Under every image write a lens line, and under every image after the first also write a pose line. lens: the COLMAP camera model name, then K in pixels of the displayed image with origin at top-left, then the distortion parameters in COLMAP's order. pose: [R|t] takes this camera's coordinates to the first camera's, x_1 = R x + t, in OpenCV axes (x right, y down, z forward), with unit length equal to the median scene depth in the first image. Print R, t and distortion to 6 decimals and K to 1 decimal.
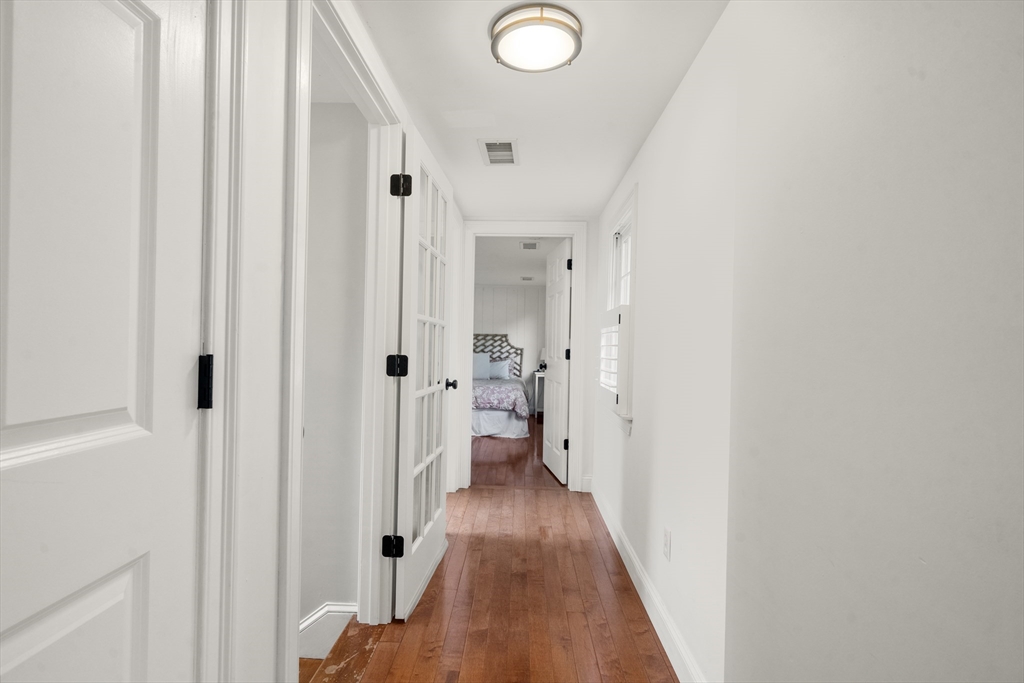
lens RADIAL K [[481.8, 0, 512.0], [0, 481.8, 341.5], [0, 0, 1]] dist [0.000726, -0.000043]
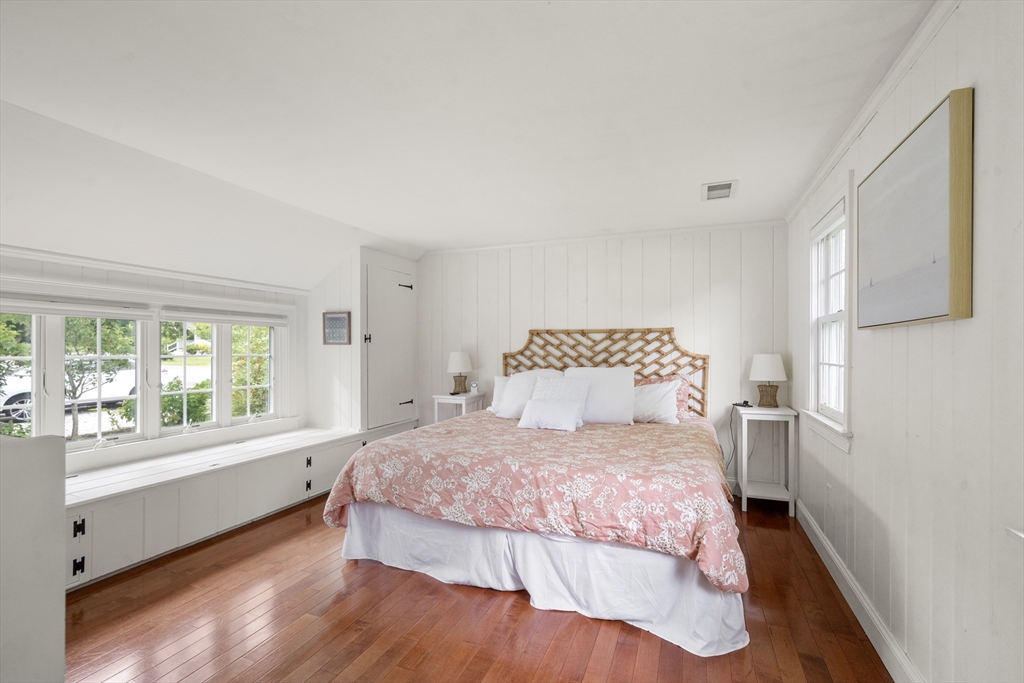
lens RADIAL K [[436.9, 0, 511.2], [0, 436.9, 336.3], [0, 0, 1]] dist [-0.001171, 0.000079]
pose [[0.929798, -0.023960, -0.367289, 0.000789], [0.016464, 0.999588, -0.023529, 0.001469], [0.367702, 0.015830, 0.929809, 0.528392]]
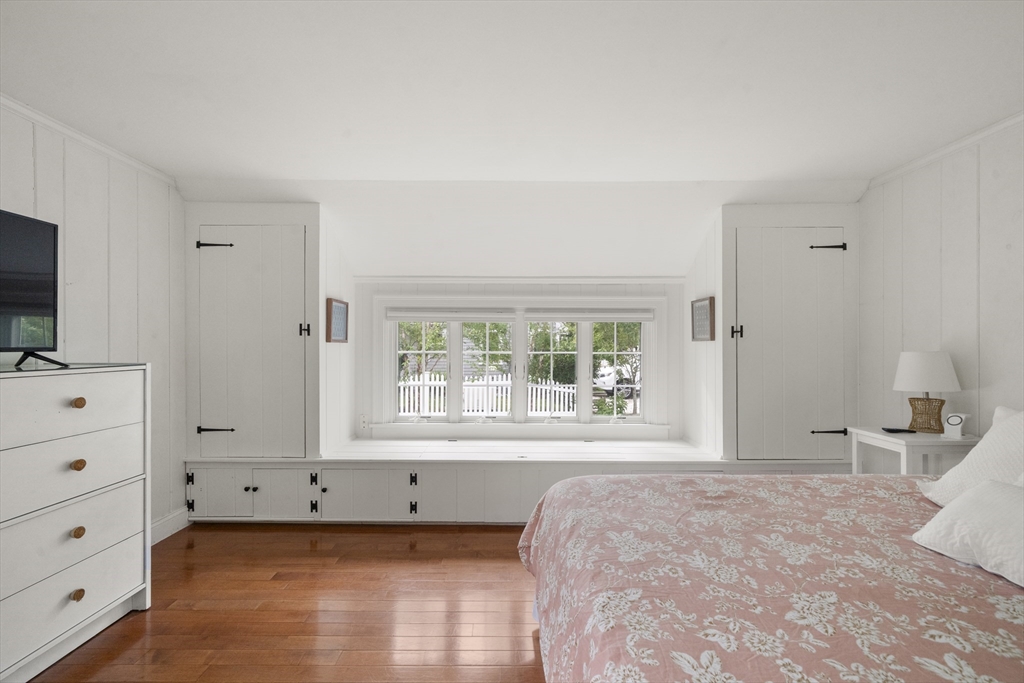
lens RADIAL K [[441.5, 0, 512.0], [0, 441.5, 341.5], [0, 0, 1]] dist [-0.001821, -0.000180]
pose [[0.028988, -0.020430, -0.999371, 0.024751], [0.012392, 0.999722, -0.020077, 0.002606], [0.999503, -0.011803, 0.029233, 0.800564]]
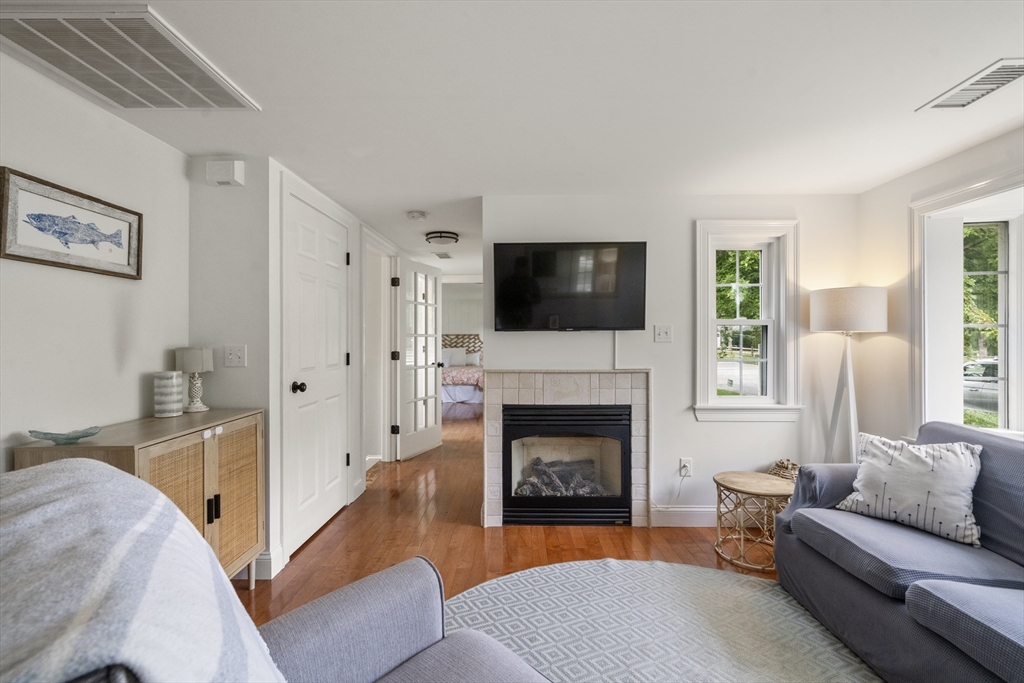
lens RADIAL K [[436.9, 0, 511.2], [0, 436.9, 336.3], [0, 0, 1]] dist [-0.001171, 0.000079]
pose [[0.999823, -0.018699, 0.002123, 0.085161], [0.018692, 0.999820, 0.003138, -0.011012], [-0.002181, -0.003098, 0.999993, -0.299128]]
